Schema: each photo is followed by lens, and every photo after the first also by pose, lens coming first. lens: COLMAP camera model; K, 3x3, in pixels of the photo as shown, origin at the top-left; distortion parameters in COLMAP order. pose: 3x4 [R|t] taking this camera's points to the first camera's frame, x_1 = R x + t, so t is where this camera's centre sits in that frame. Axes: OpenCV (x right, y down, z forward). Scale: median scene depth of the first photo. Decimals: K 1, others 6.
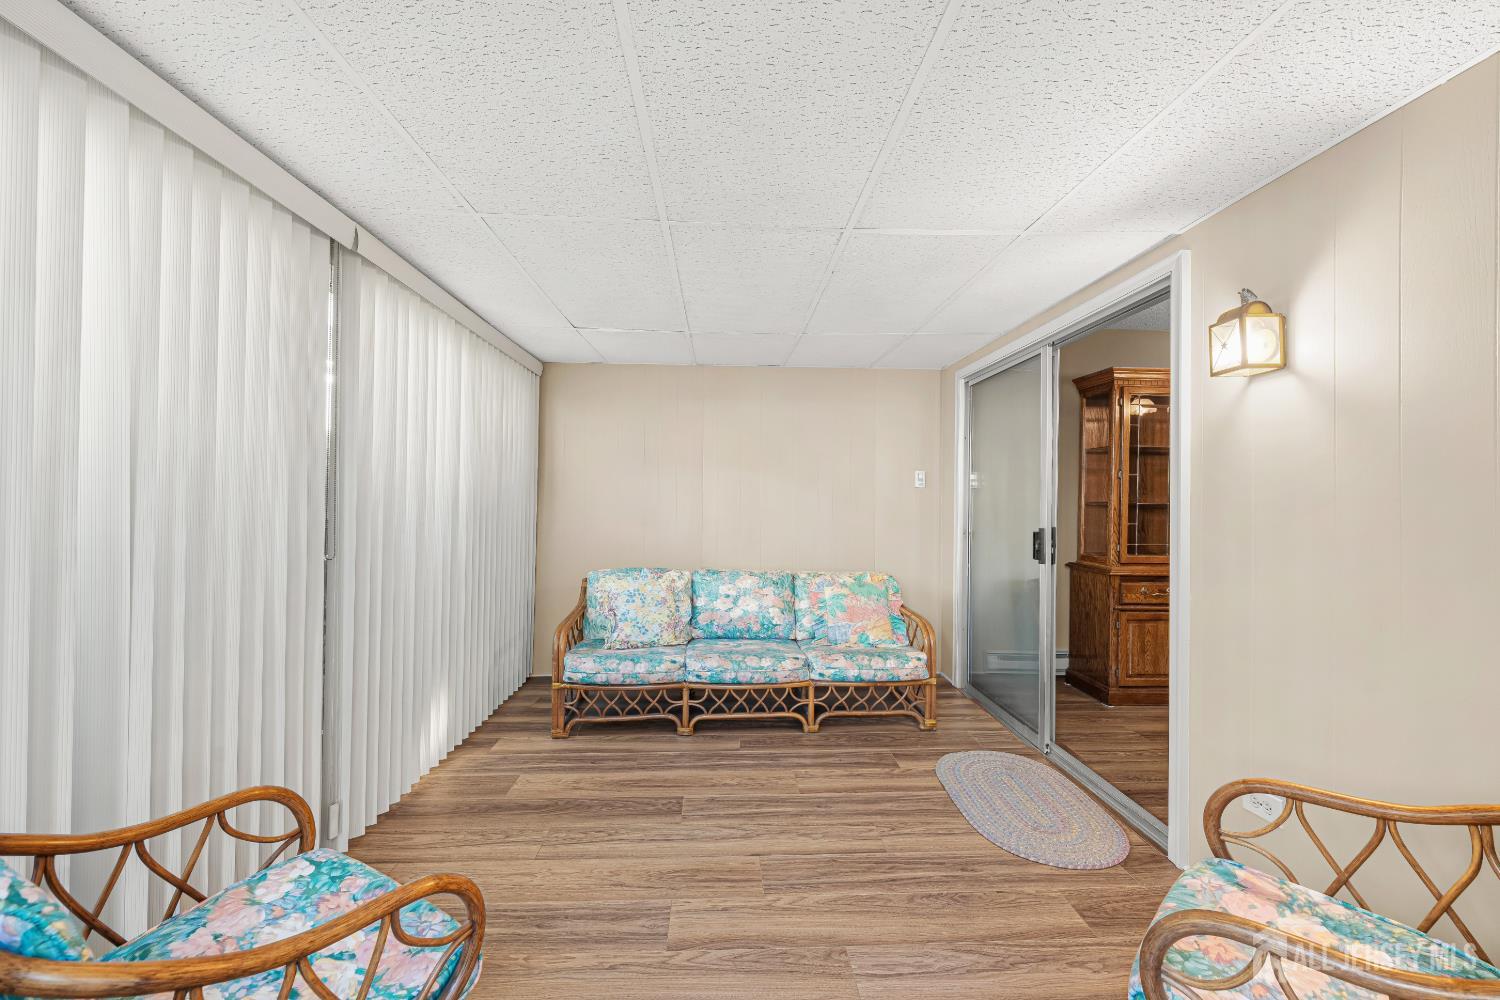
lens RADIAL K [[598.7, 0, 748.2], [0, 598.7, 496.5], [0, 0, 1]] dist [0.003352, 0.000187]
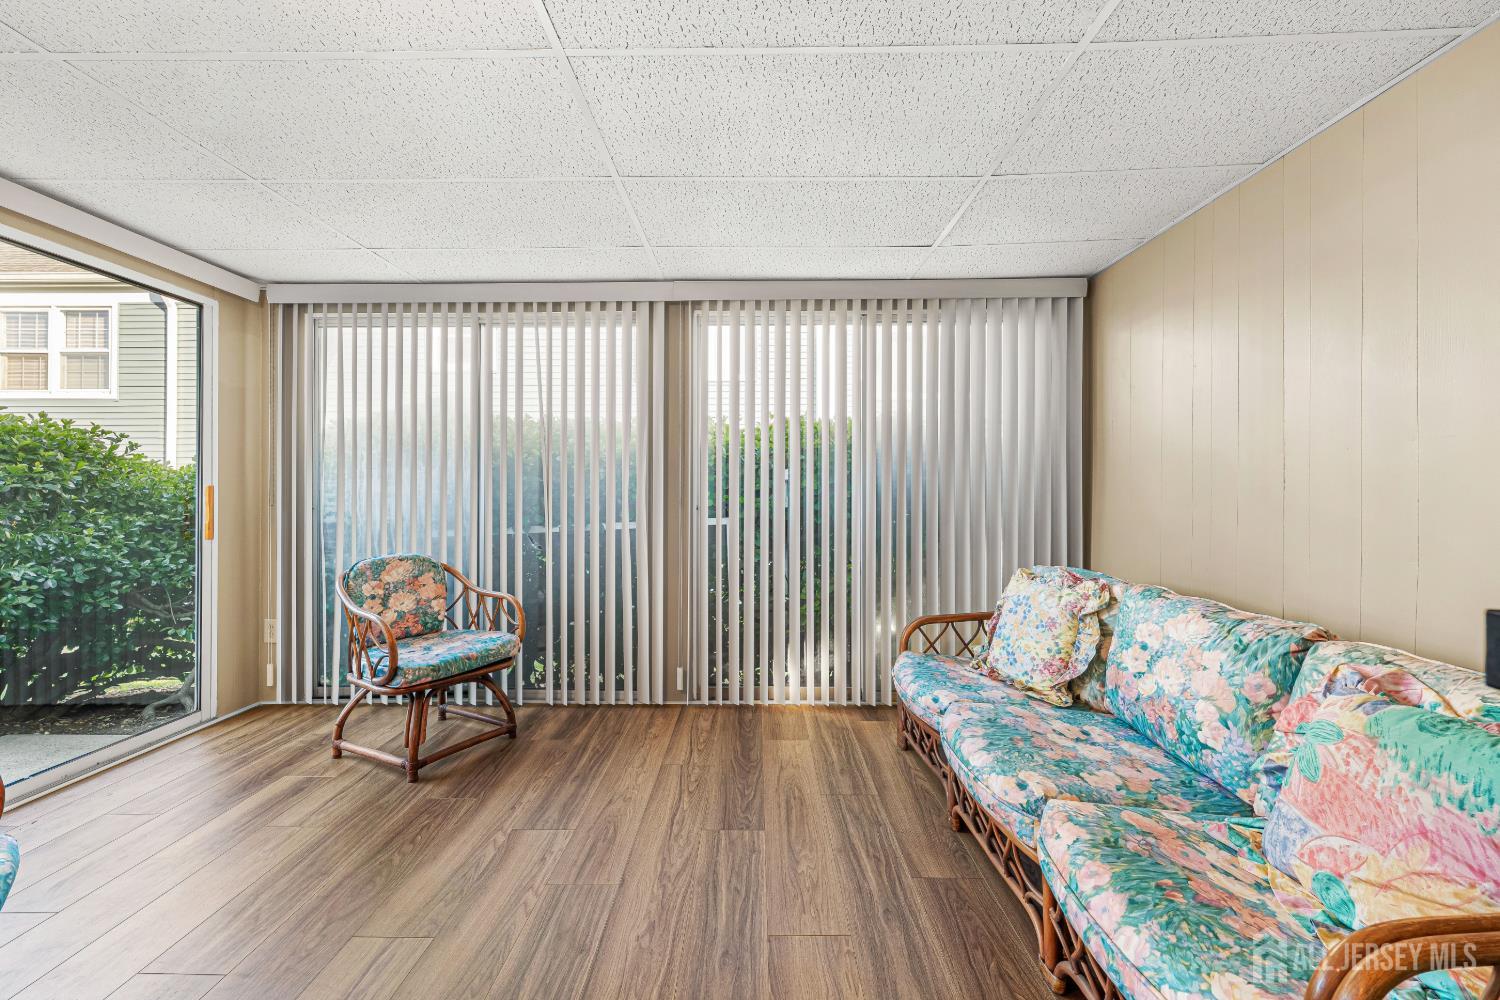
lens RADIAL K [[616.4, 0, 746.7], [0, 616.4, 491.6], [0, 0, 1]] dist [0.002509, 0.000450]
pose [[-0.090146, -0.013706, -0.995834, 0.493999], [0.008596, 0.999857, -0.014540, 0.046282], [0.995891, -0.009871, -0.090015, 0.732647]]
